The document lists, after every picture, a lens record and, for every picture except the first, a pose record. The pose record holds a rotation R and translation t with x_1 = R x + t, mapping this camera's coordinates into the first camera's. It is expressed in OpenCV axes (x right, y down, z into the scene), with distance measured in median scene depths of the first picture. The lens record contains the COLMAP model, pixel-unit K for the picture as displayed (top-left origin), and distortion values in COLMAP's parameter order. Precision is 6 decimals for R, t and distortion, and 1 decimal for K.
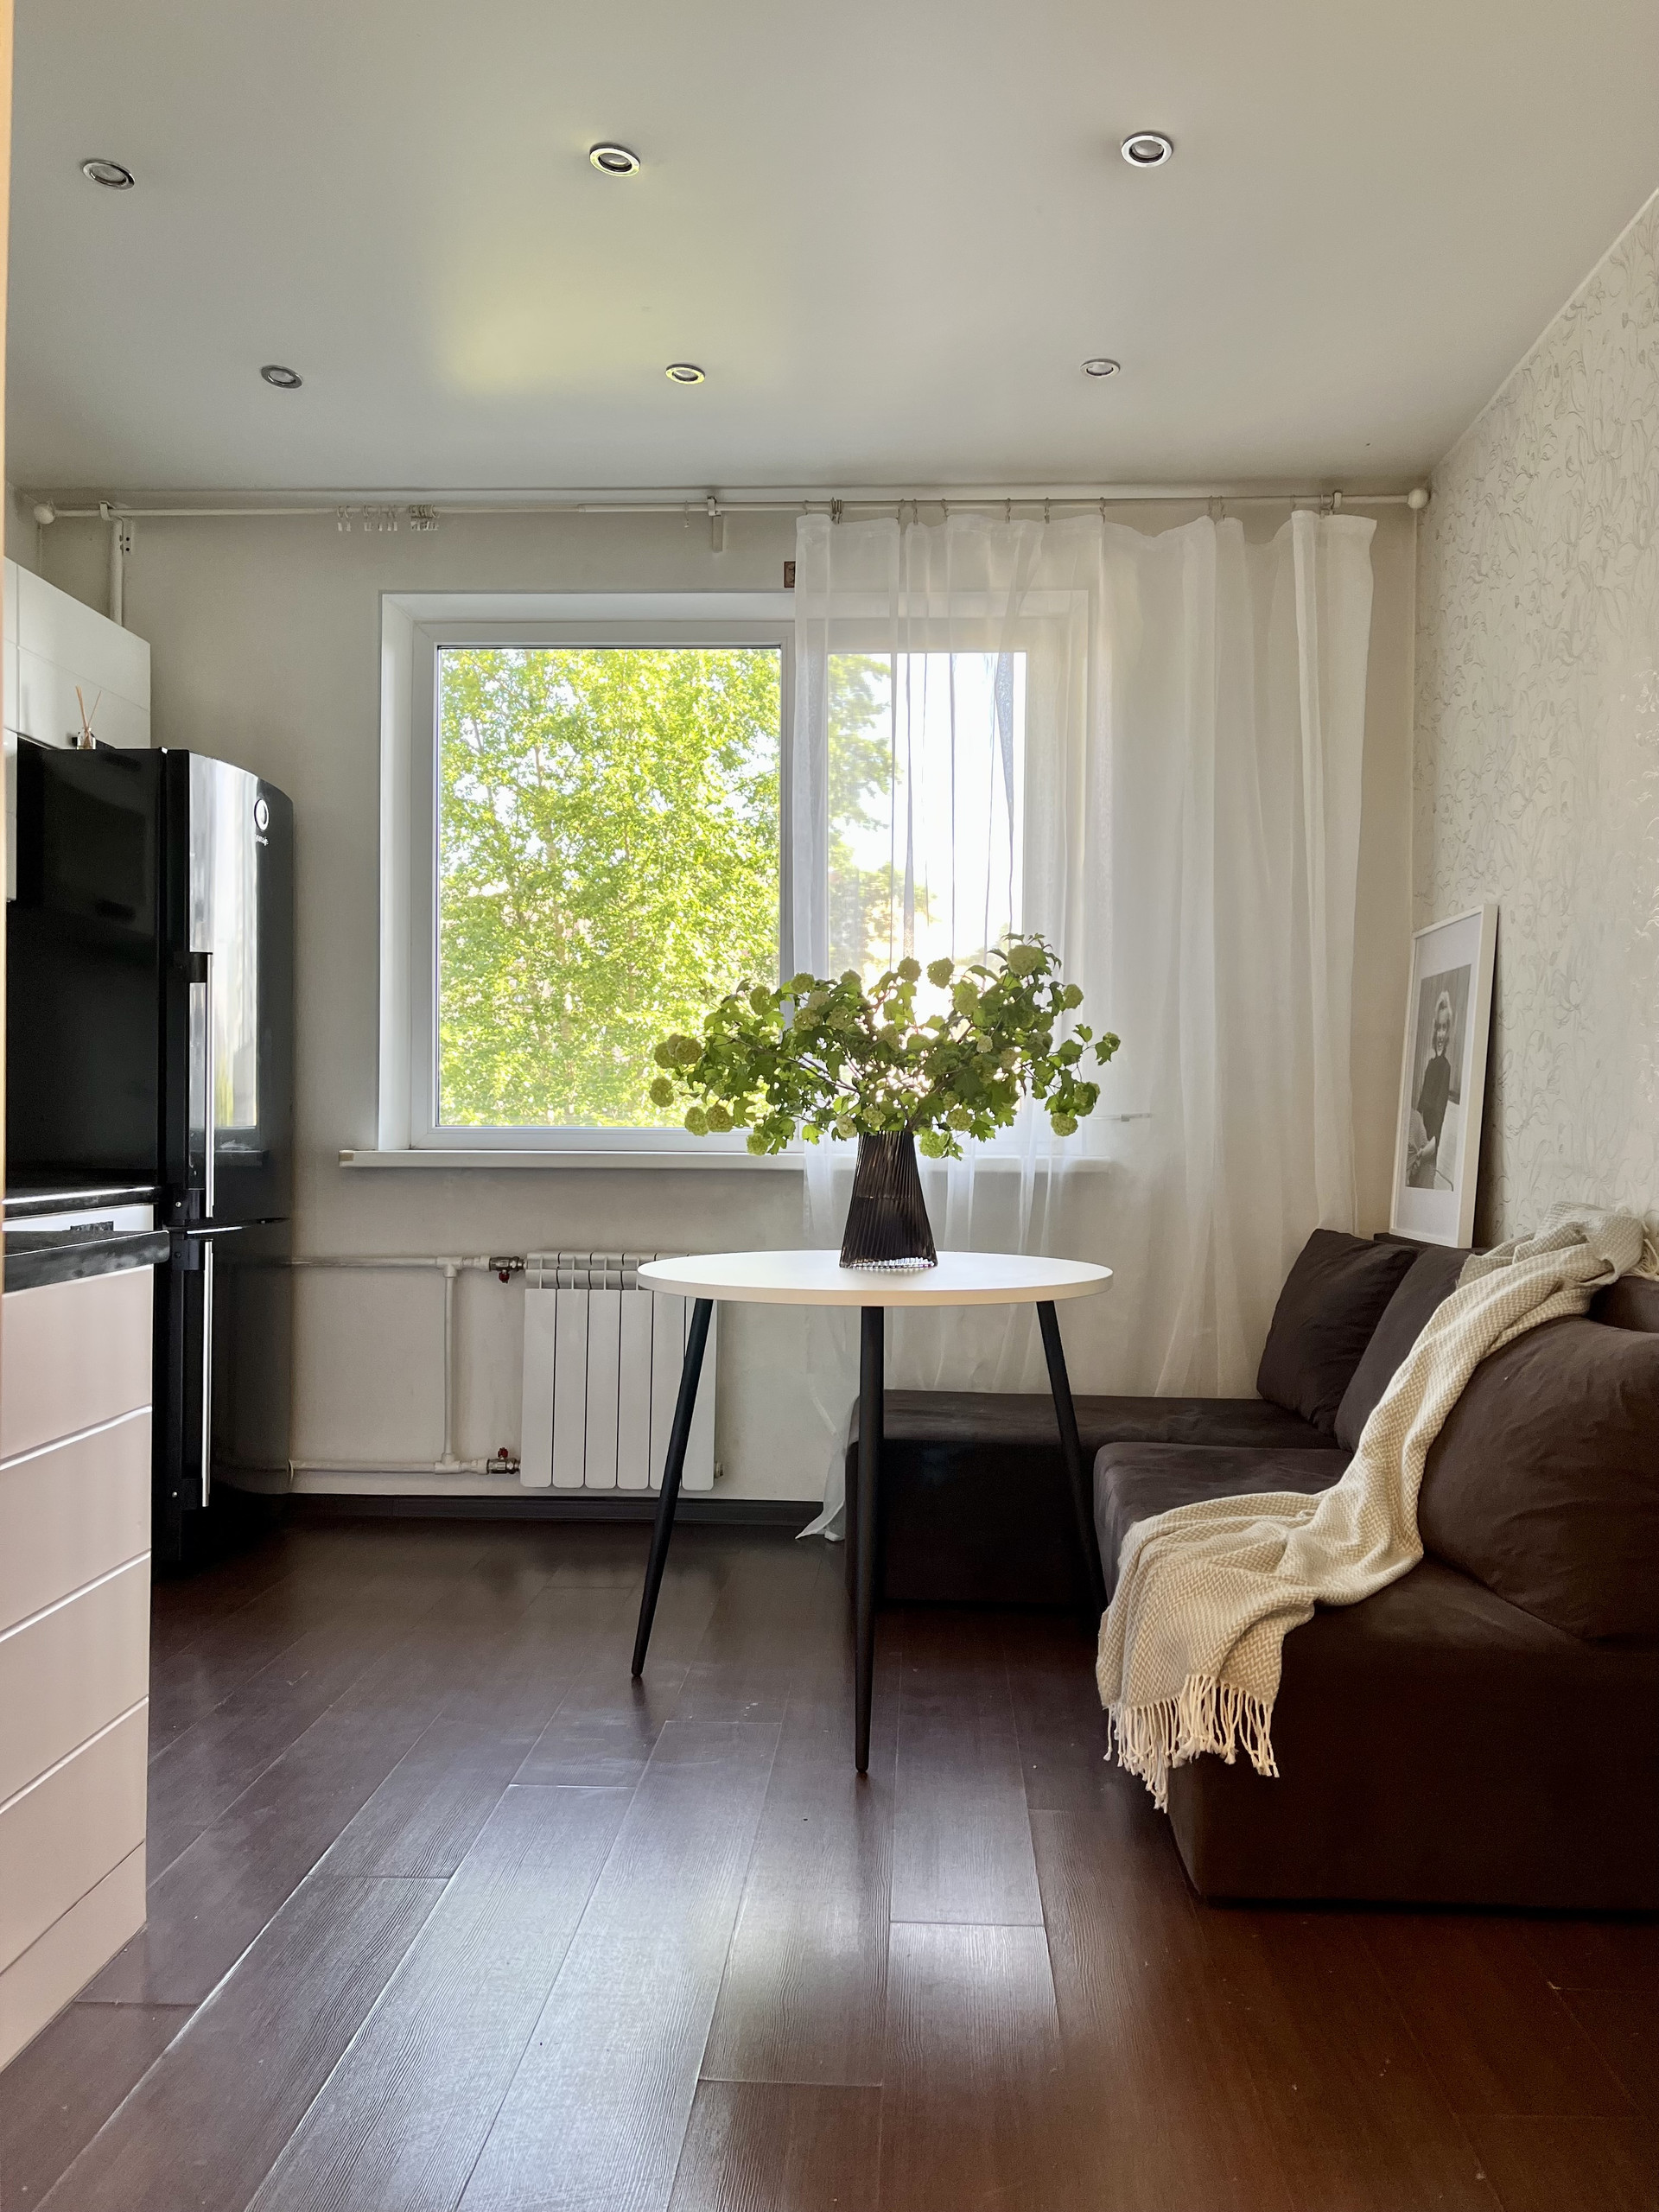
lens RADIAL K [[1734.8, 0, 806.3], [0, 1734.8, 1100.3], [0, 0, 1]] dist [0.044107, -0.079262]
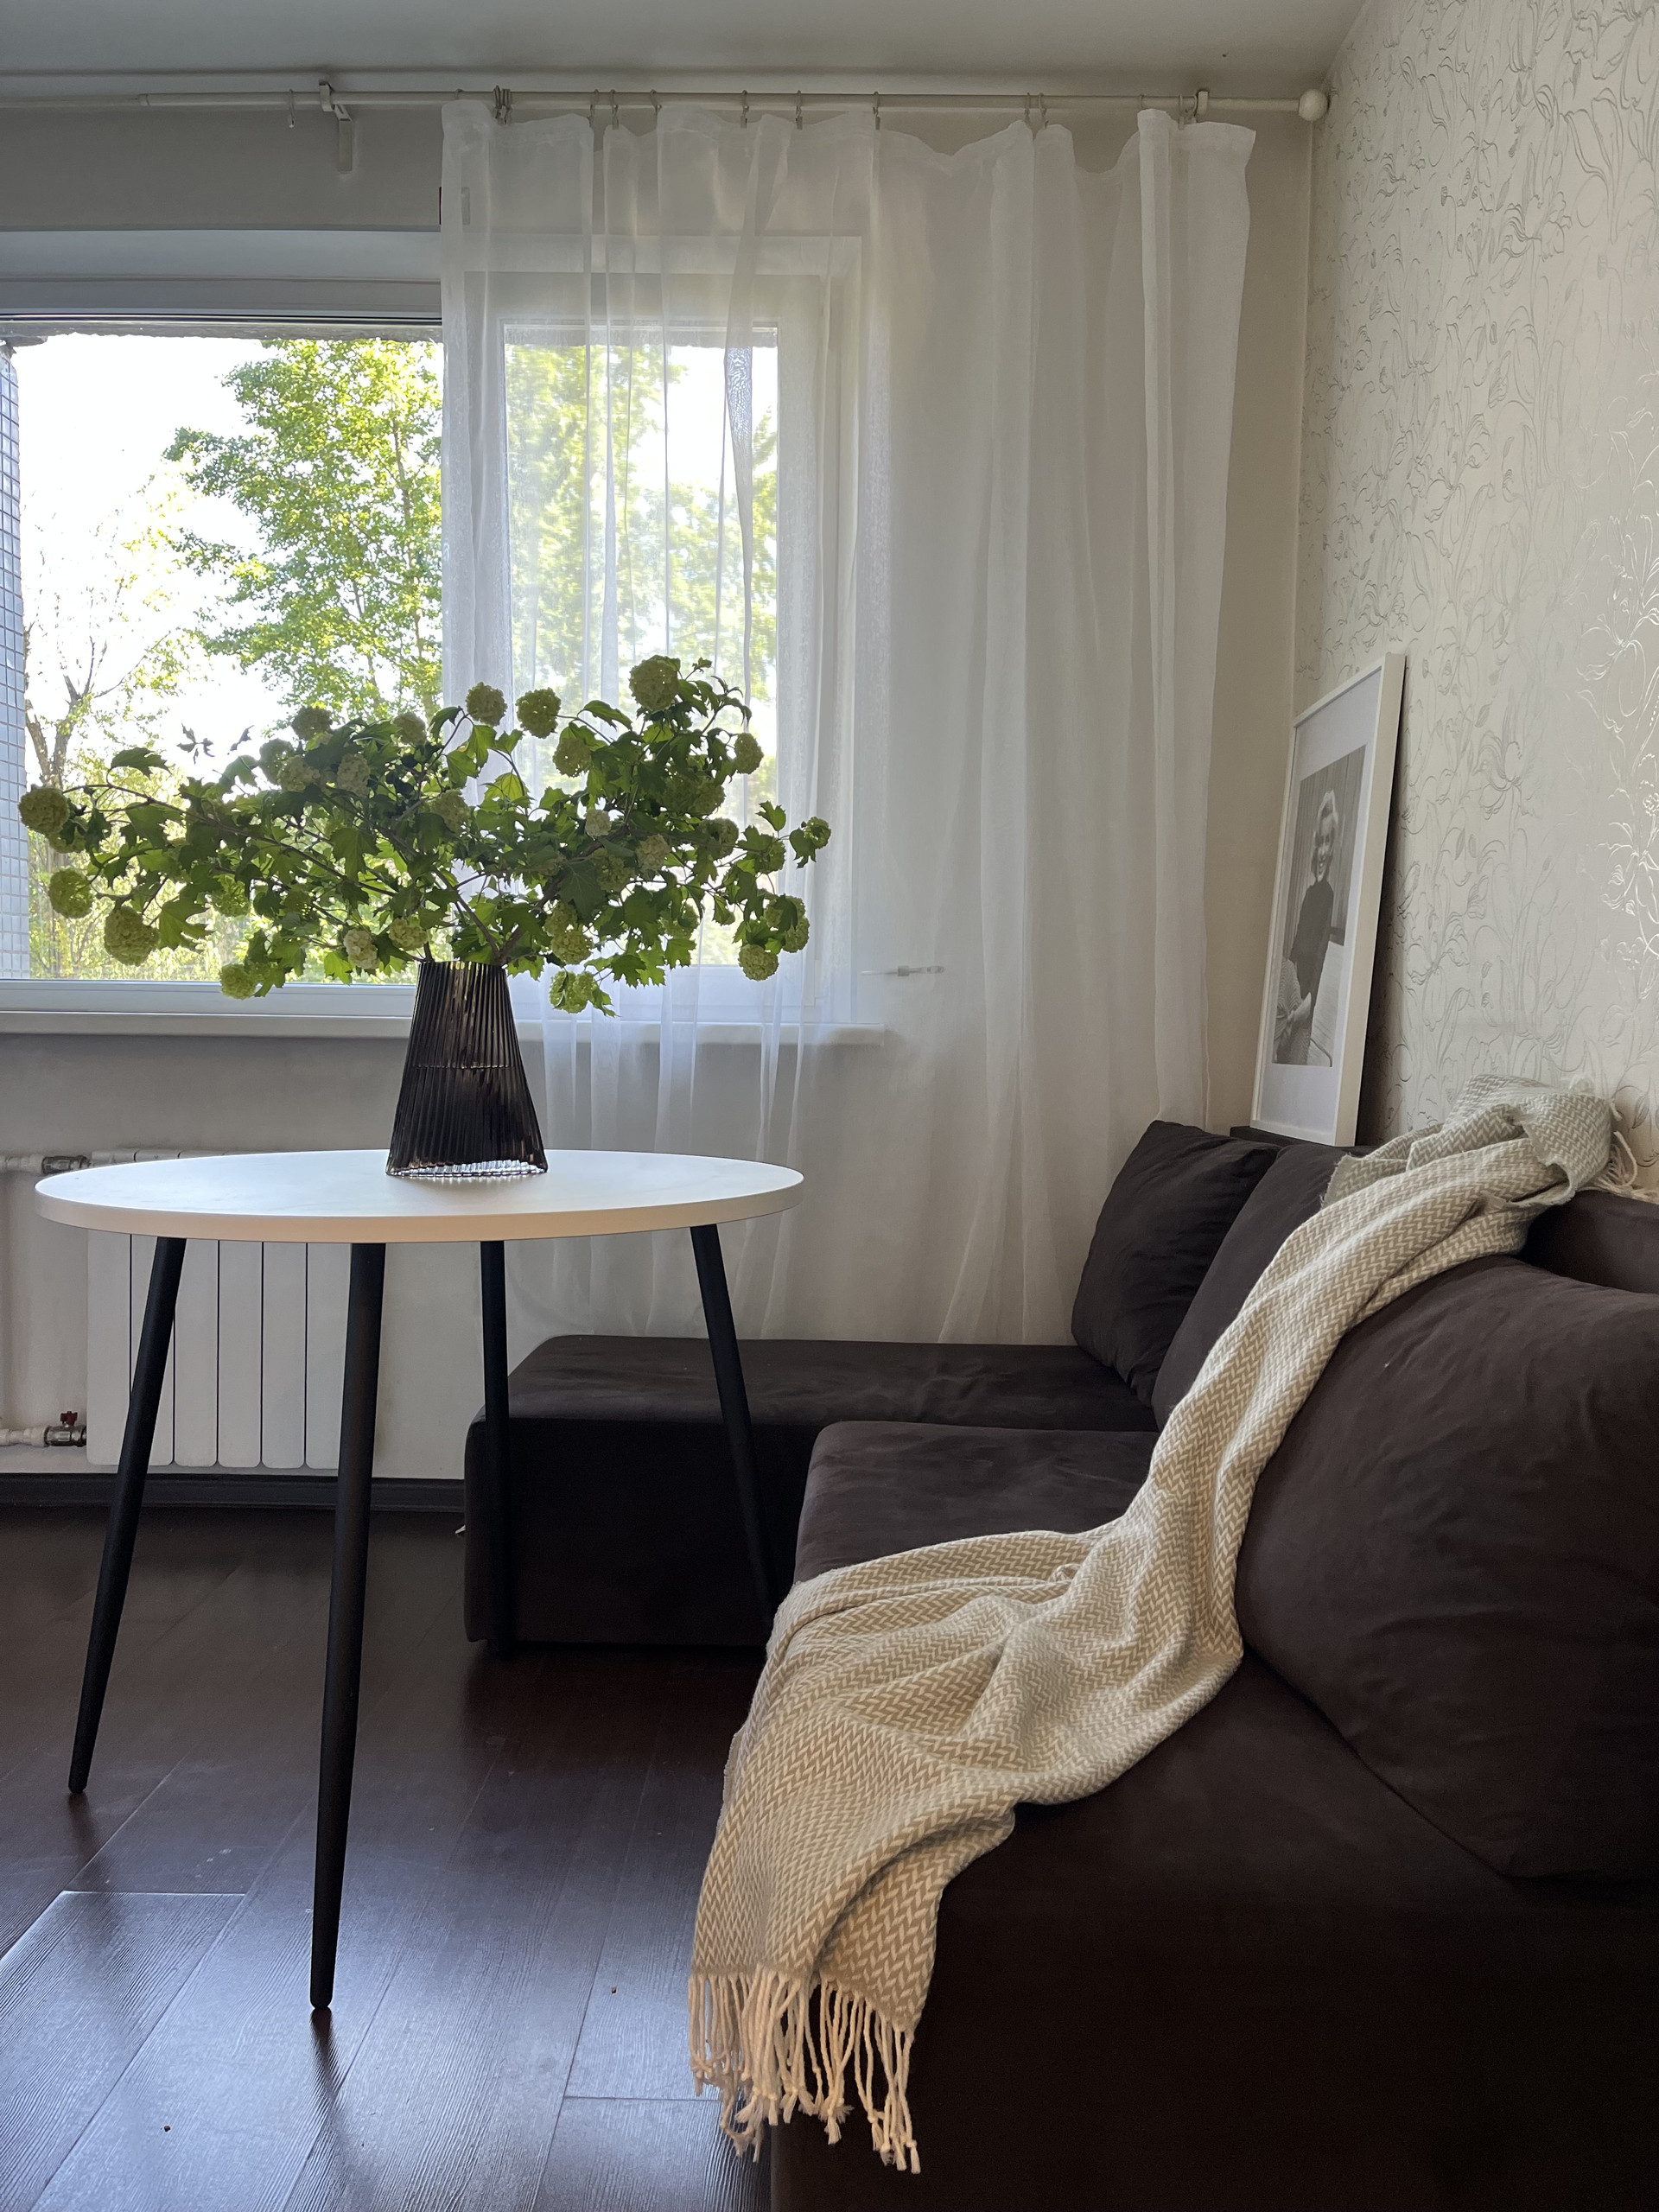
lens RADIAL K [[1734.8, 0, 790.2], [0, 1734.8, 1118.2], [0, 0, 1]] dist [0.044107, -0.079262]
pose [[0.999298, 0.002798, 0.037347, 0.145497], [-0.005382, 0.997583, 0.069275, 0.029665], [-0.037063, -0.069427, 0.996898, 0.349529]]
